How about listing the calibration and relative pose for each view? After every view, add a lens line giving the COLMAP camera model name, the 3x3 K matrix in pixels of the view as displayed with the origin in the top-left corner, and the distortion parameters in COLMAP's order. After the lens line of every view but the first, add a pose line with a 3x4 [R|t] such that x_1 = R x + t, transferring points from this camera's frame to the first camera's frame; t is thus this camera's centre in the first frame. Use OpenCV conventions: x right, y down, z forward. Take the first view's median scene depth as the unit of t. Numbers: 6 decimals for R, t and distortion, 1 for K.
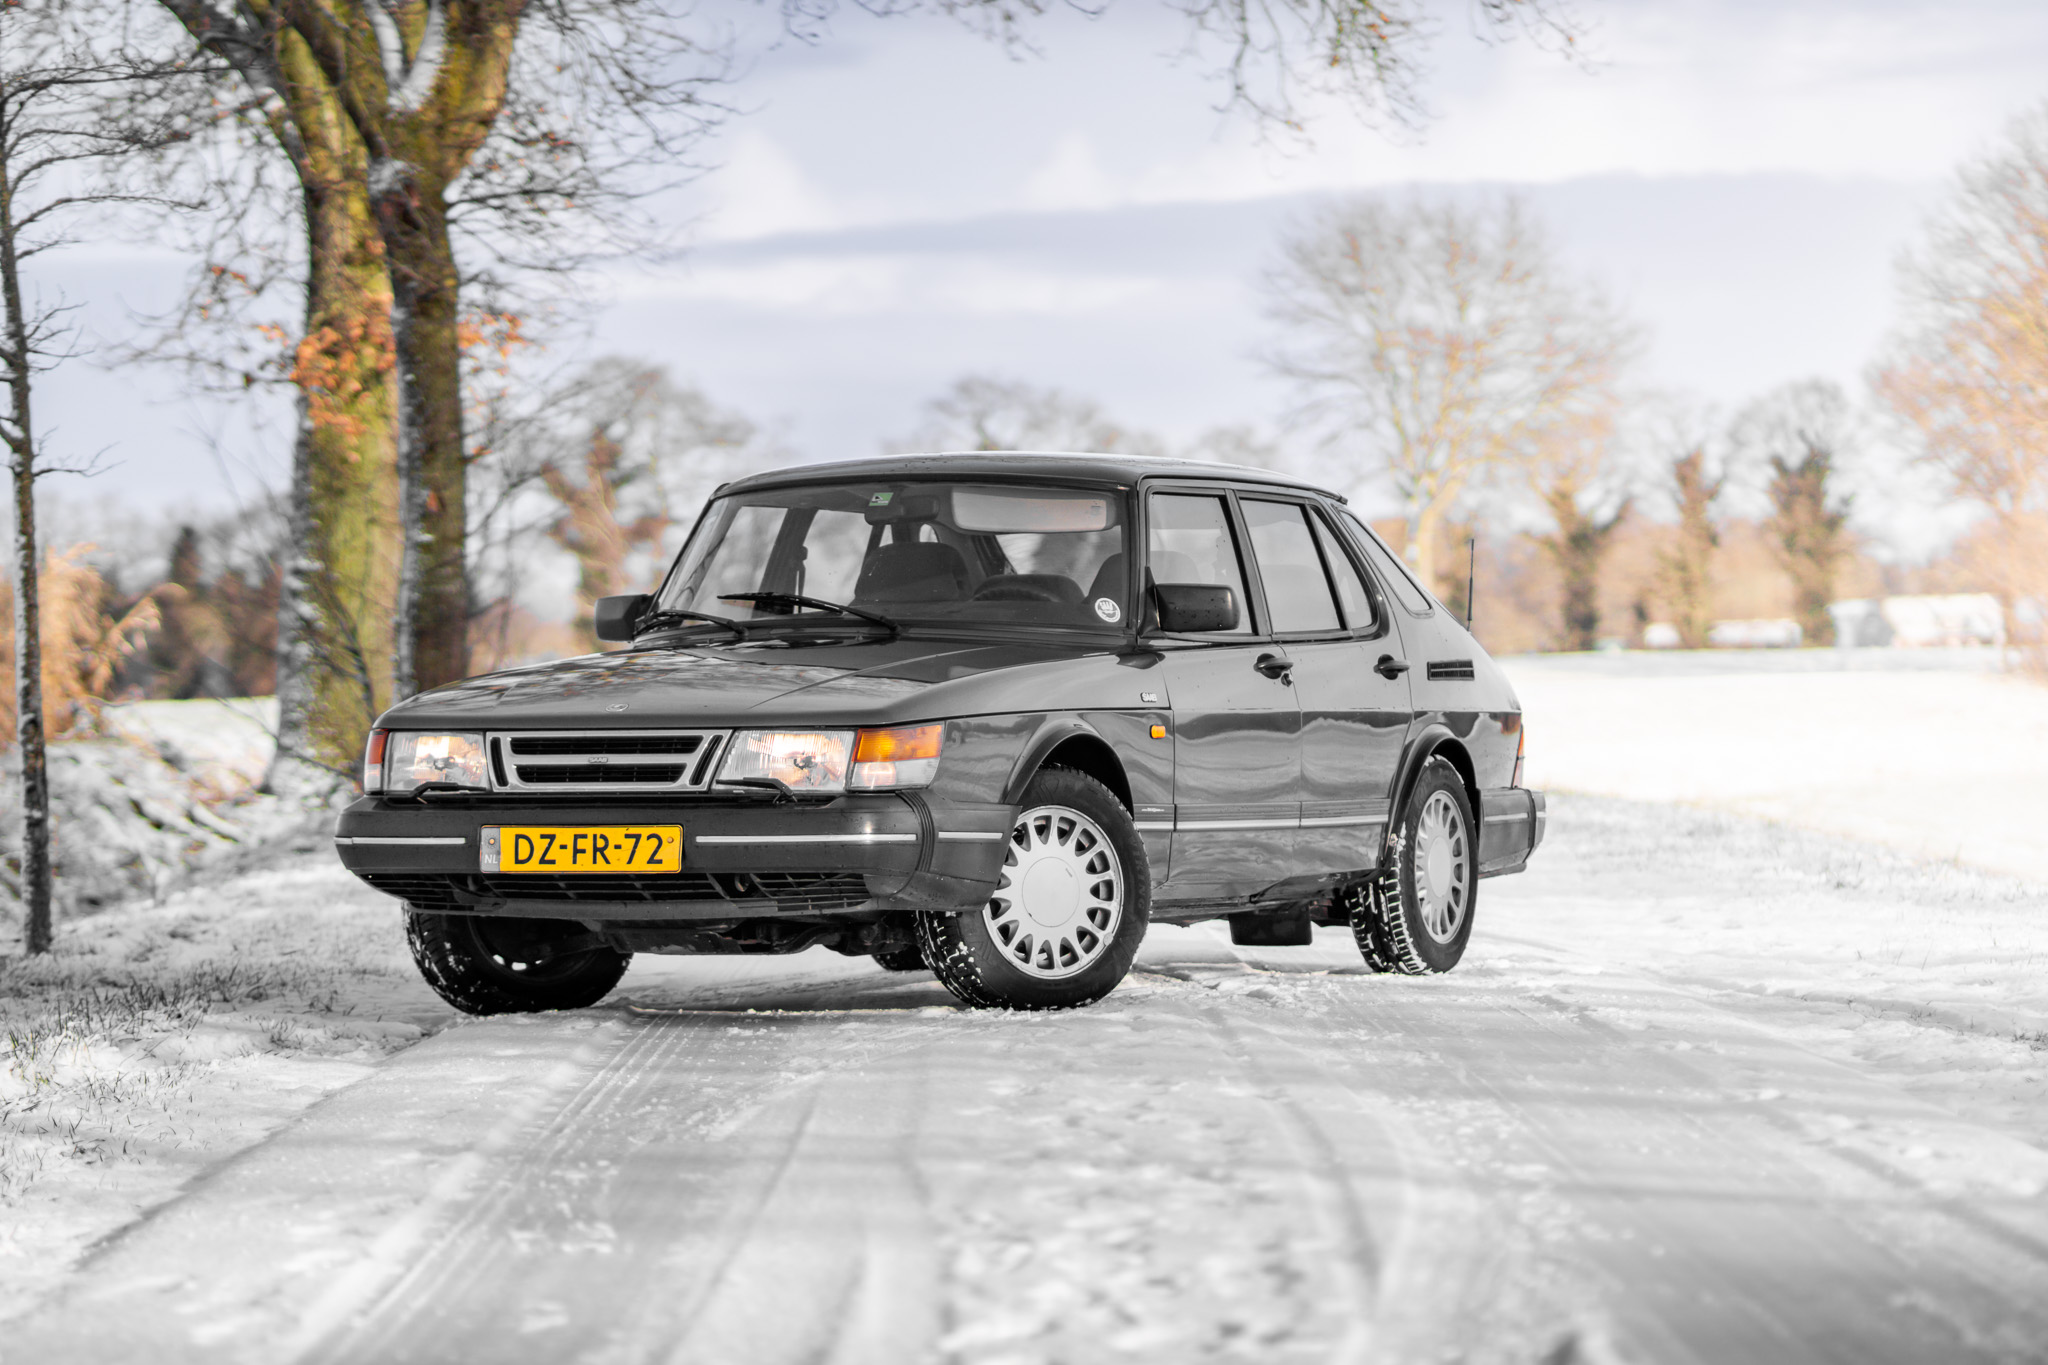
lens RADIAL K [[7622.4, 0, 1023.0], [0, 7622.4, 588.9], [0, 0, 1]] dist [0.065545, 0.000000]
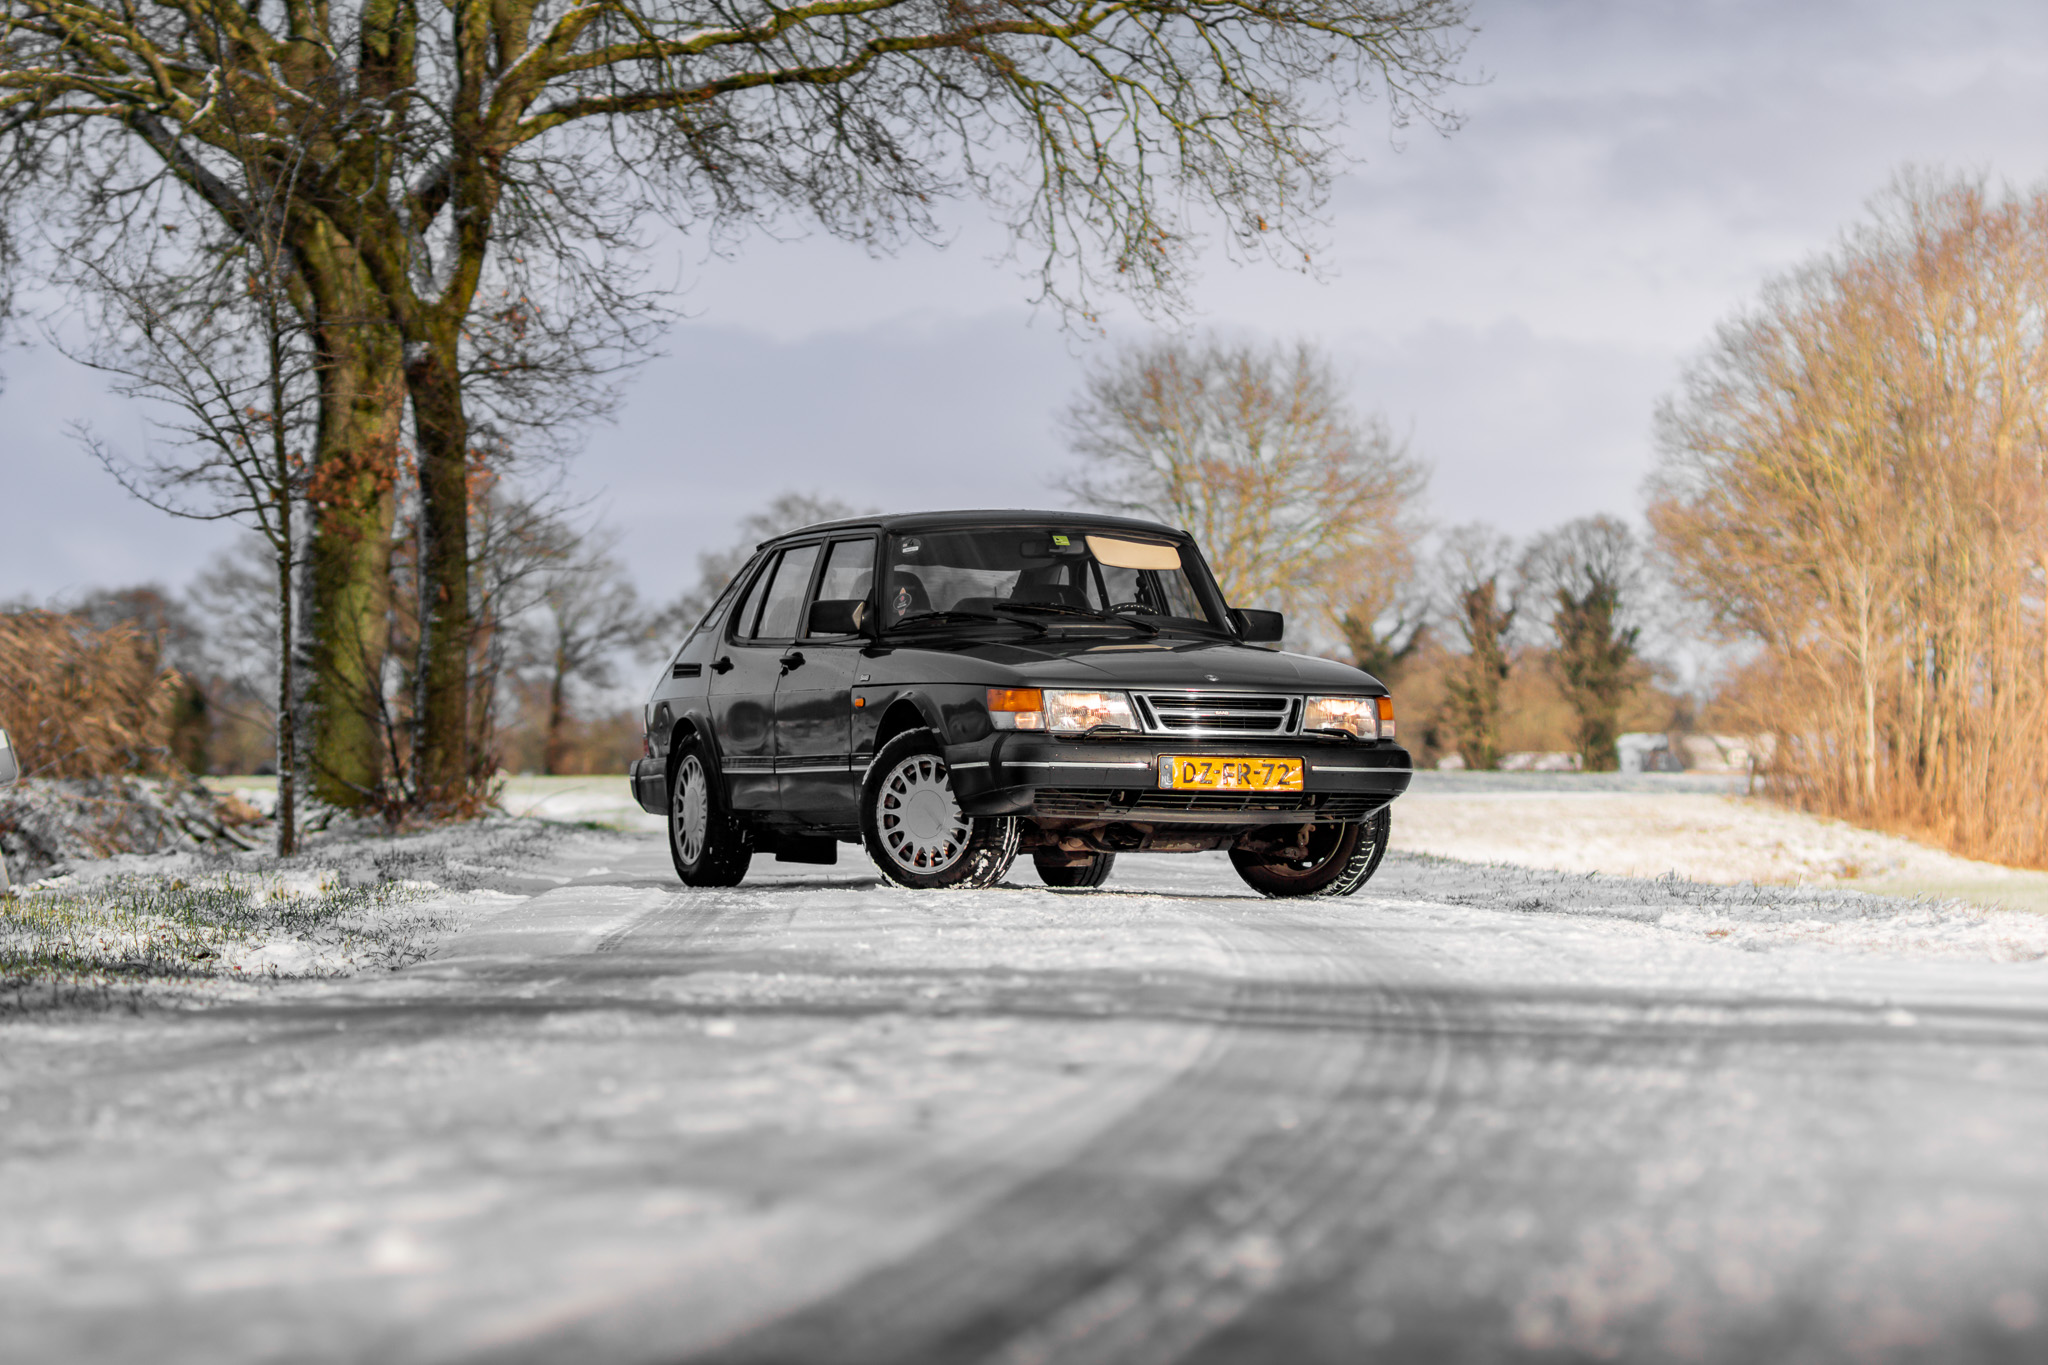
lens RADIAL K [[7622.4, 0, 1033.9], [0, 7622.4, 685.1], [0, 0, 1]] dist [0.065545, 0.000000]
pose [[0.999383, 0.022847, 0.026659, -0.016498], [-0.022761, 0.999735, -0.003546, 0.014427], [-0.026733, 0.002937, 0.999638, -0.704327]]
